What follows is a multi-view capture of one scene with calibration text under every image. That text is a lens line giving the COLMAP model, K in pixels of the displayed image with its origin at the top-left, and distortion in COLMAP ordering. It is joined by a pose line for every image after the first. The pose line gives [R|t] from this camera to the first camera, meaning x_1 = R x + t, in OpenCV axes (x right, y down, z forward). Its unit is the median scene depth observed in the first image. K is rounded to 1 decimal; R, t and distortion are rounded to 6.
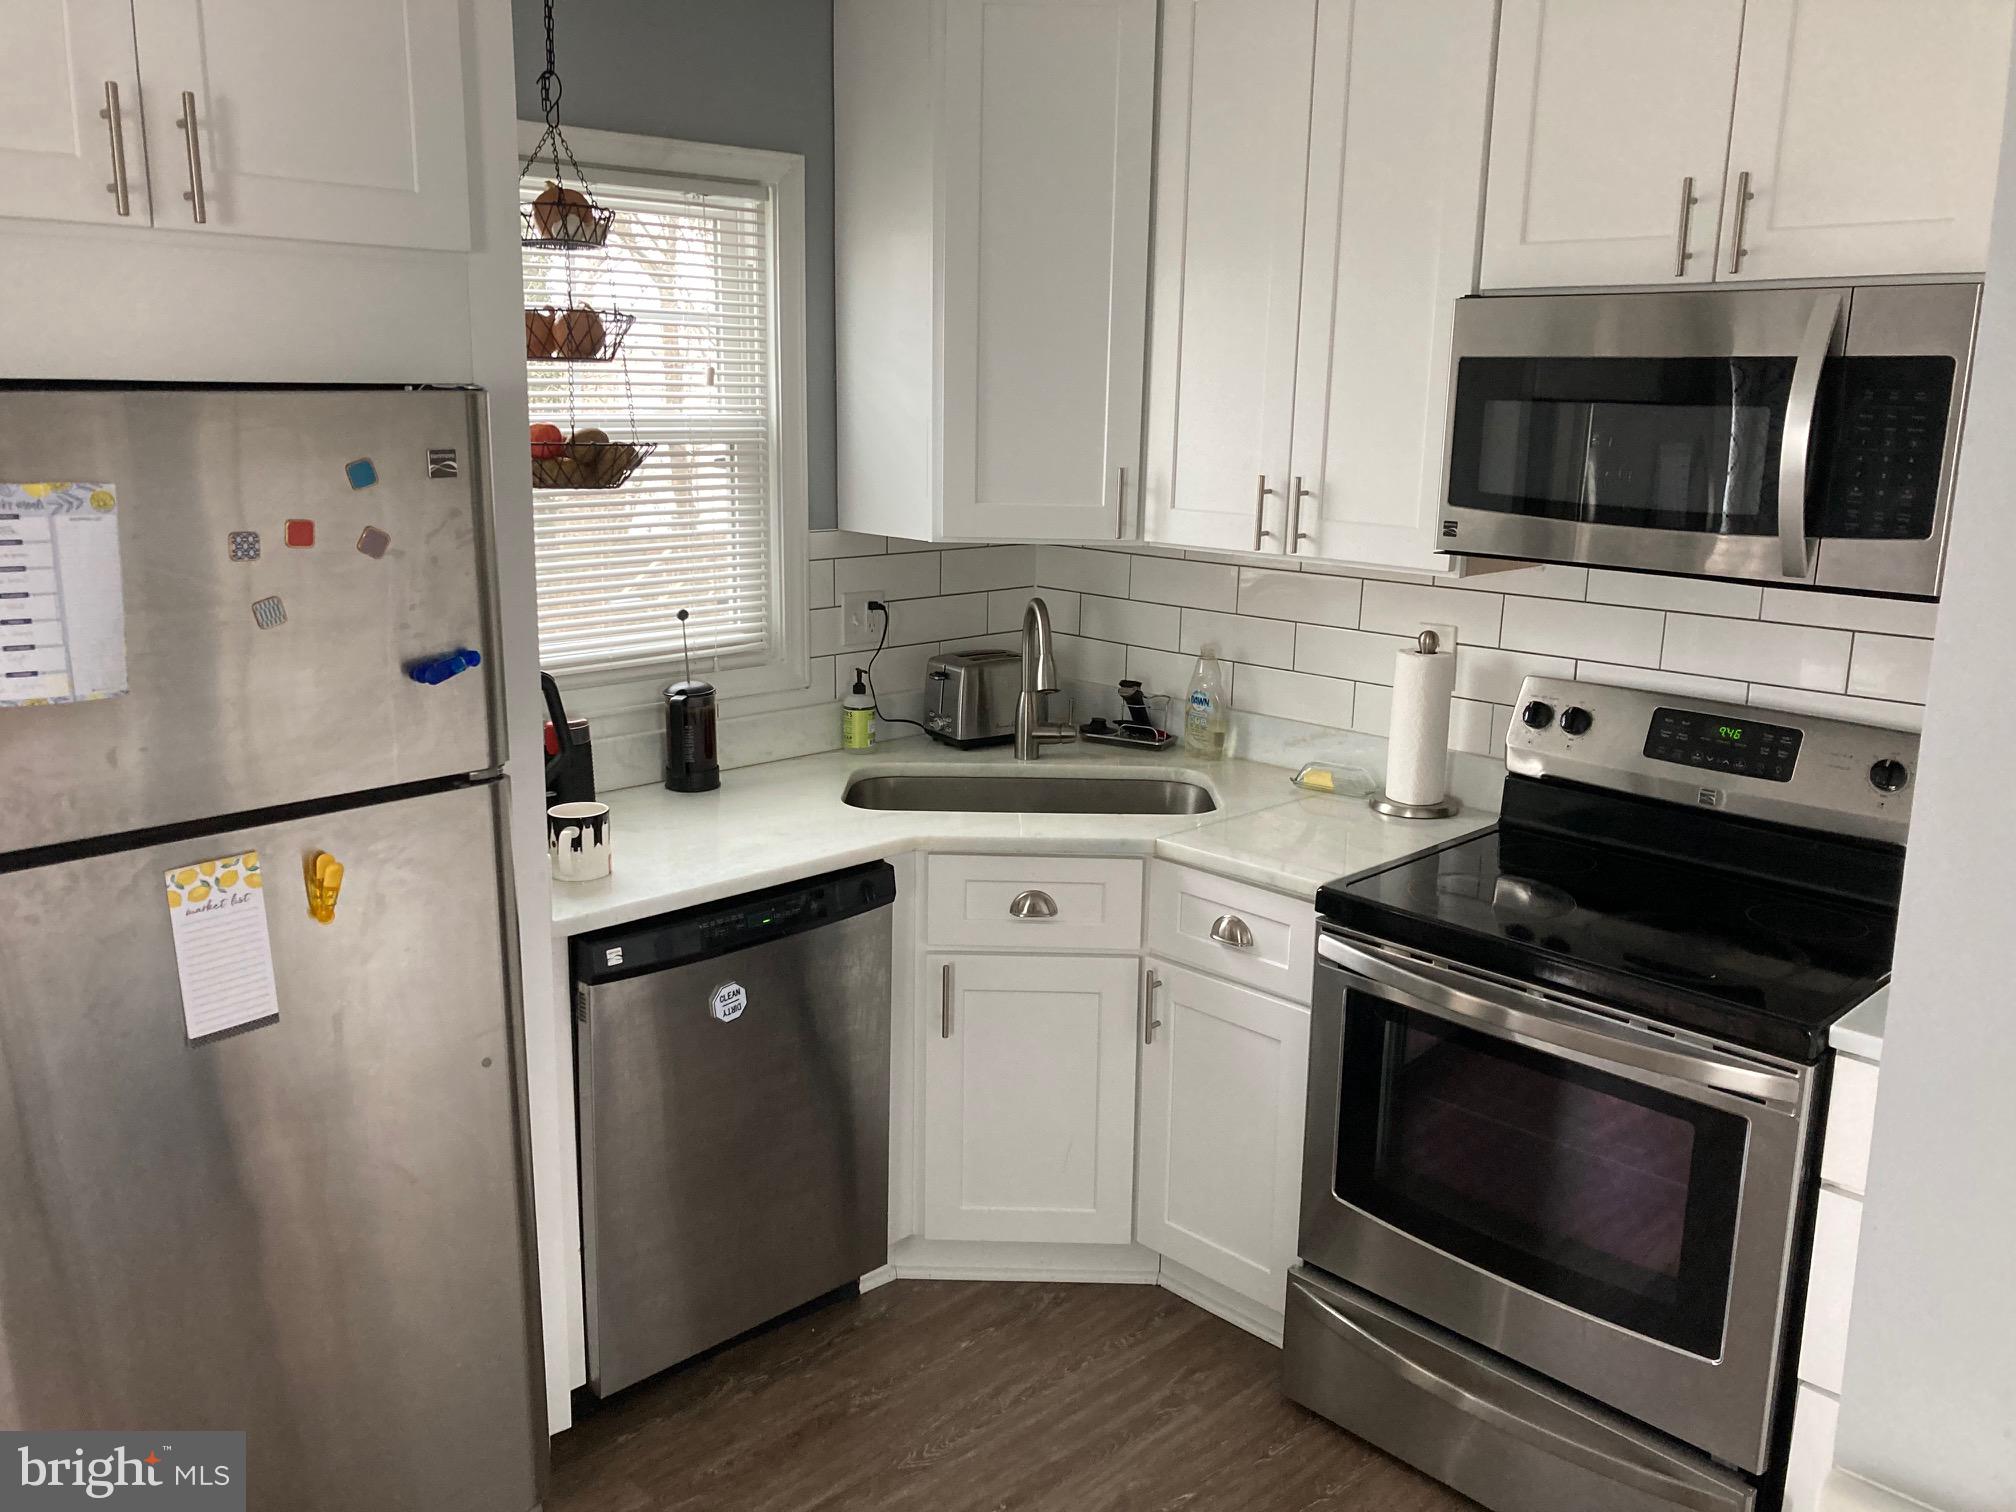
lens RADIAL K [[1637.4, 0, 1008.6], [0, 1637.4, 745.9], [0, 0, 1]] dist [0.000096, 0.014407]
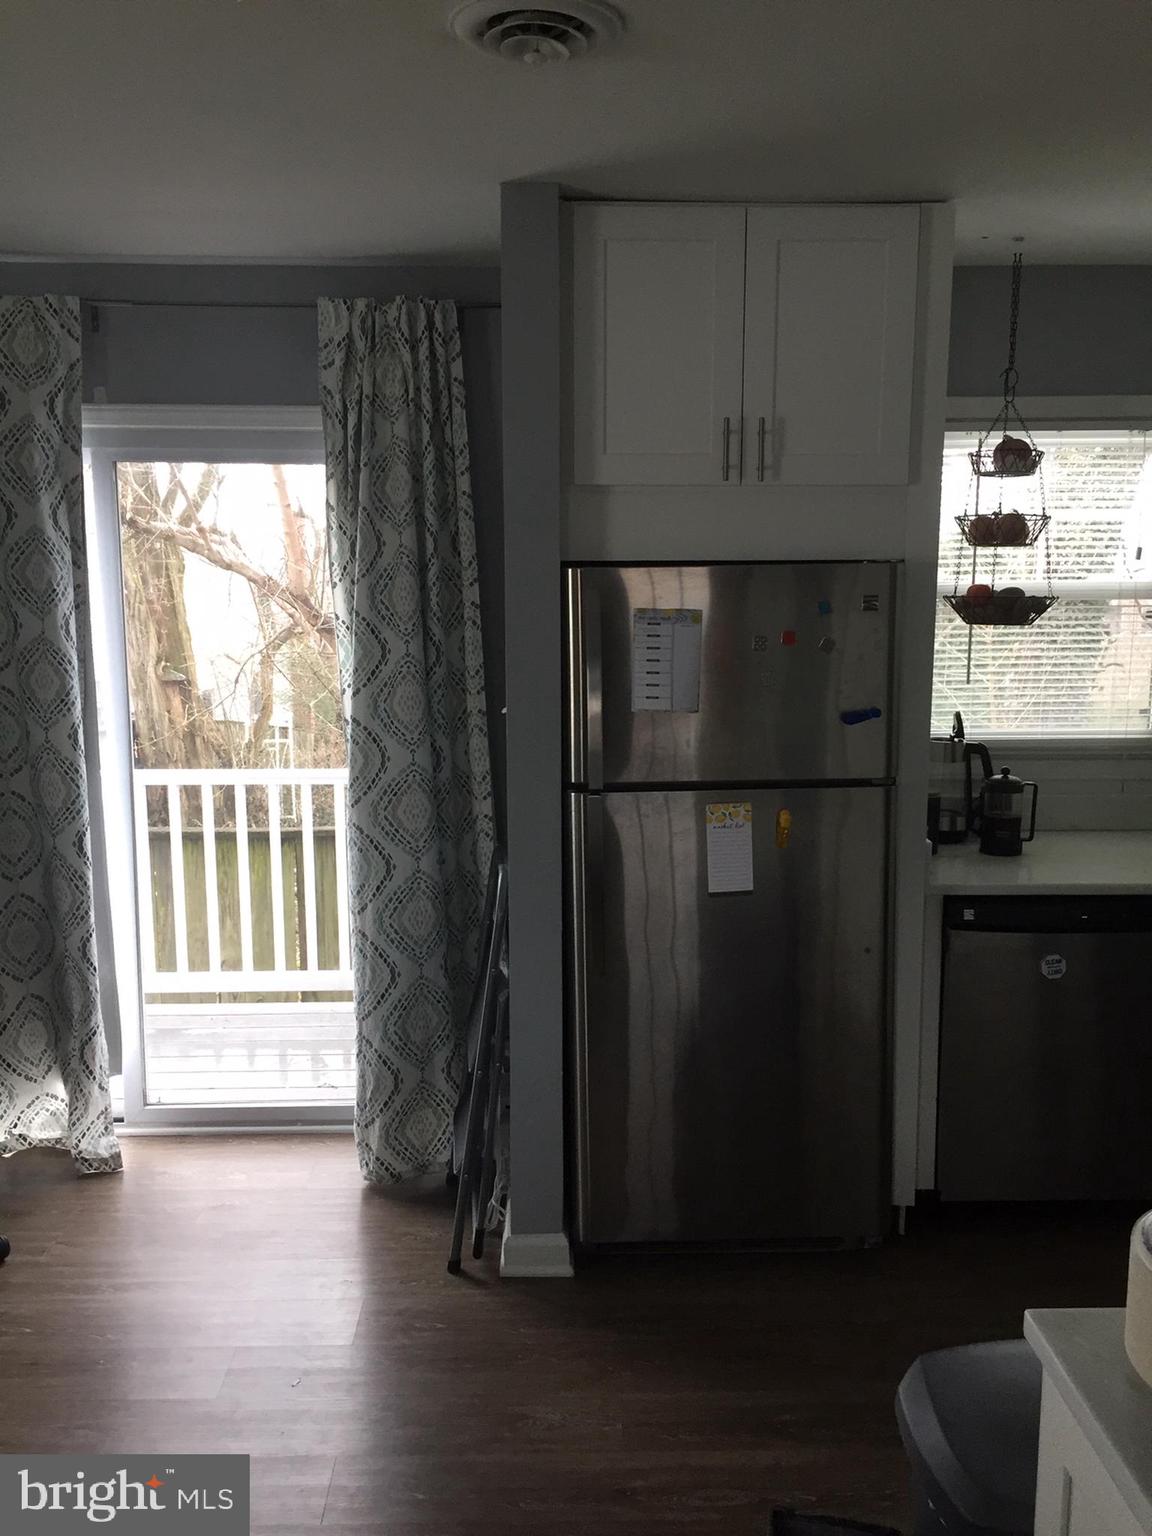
lens RADIAL K [[1295.7, 0, 575.5], [0, 1295.7, 769.4], [0, 0, 1]] dist [0.054894, -0.047612]
pose [[0.741721, 0.088207, -0.664884, 0.304946], [-0.133317, 0.990923, -0.017263, 0.061486], [0.657326, 0.101445, 0.746747, -0.210774]]
